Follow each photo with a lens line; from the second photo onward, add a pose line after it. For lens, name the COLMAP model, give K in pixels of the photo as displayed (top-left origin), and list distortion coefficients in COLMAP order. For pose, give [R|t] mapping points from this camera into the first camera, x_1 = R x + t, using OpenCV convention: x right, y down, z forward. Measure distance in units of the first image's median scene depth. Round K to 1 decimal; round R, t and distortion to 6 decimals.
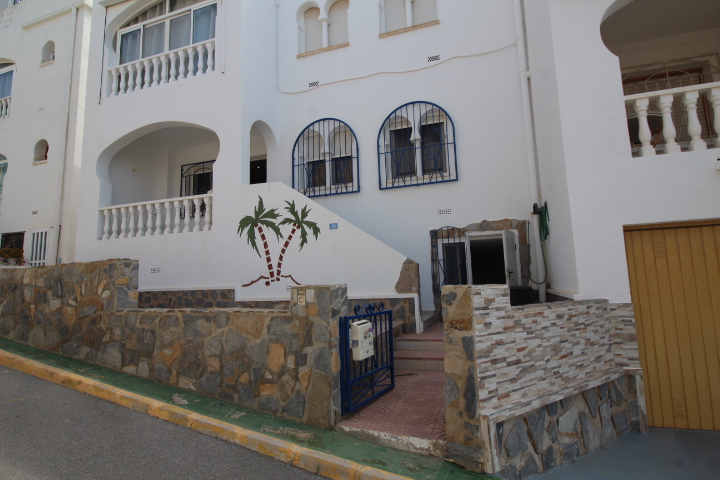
lens RADIAL K [[380.4, 0, 364.2], [0, 380.4, 236.4], [0, 0, 1]] dist [-0.010623, -0.003217]
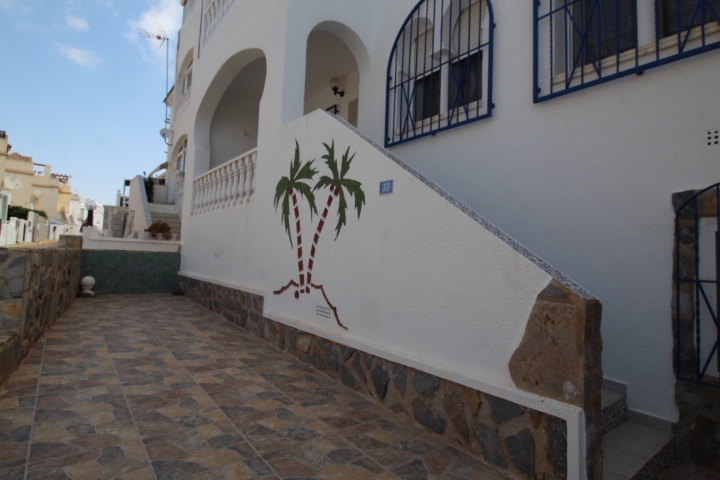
lens RADIAL K [[380.4, 0, 363.7], [0, 380.4, 235.0], [0, 0, 1]] dist [-0.010623, -0.003217]
pose [[0.835121, 0.032104, -0.549129, 0.133967], [0.000820, 0.998222, 0.059607, 0.001911], [0.550066, -0.050230, 0.833609, 0.584616]]
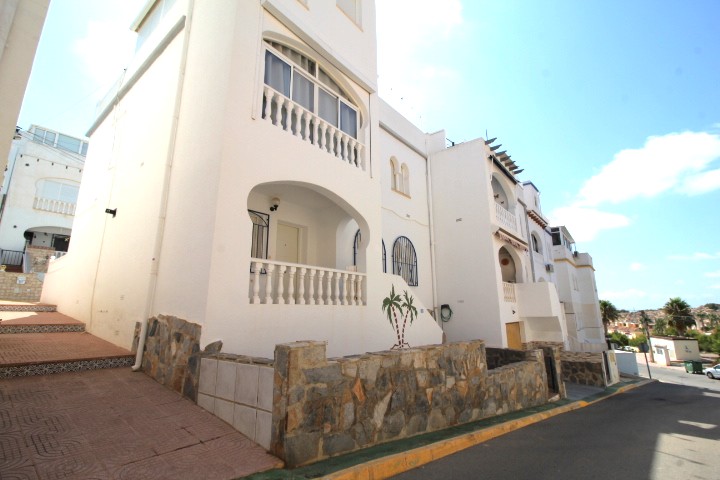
lens RADIAL K [[332.6, 0, 362.6], [0, 332.6, 239.2], [0, 0, 1]] dist [-0.004990, -0.009709]
pose [[0.349288, 0.231335, 0.908010, -1.480740], [-0.110825, 0.972442, -0.205119, -0.004624], [-0.930438, -0.028984, 0.365301, 0.683764]]
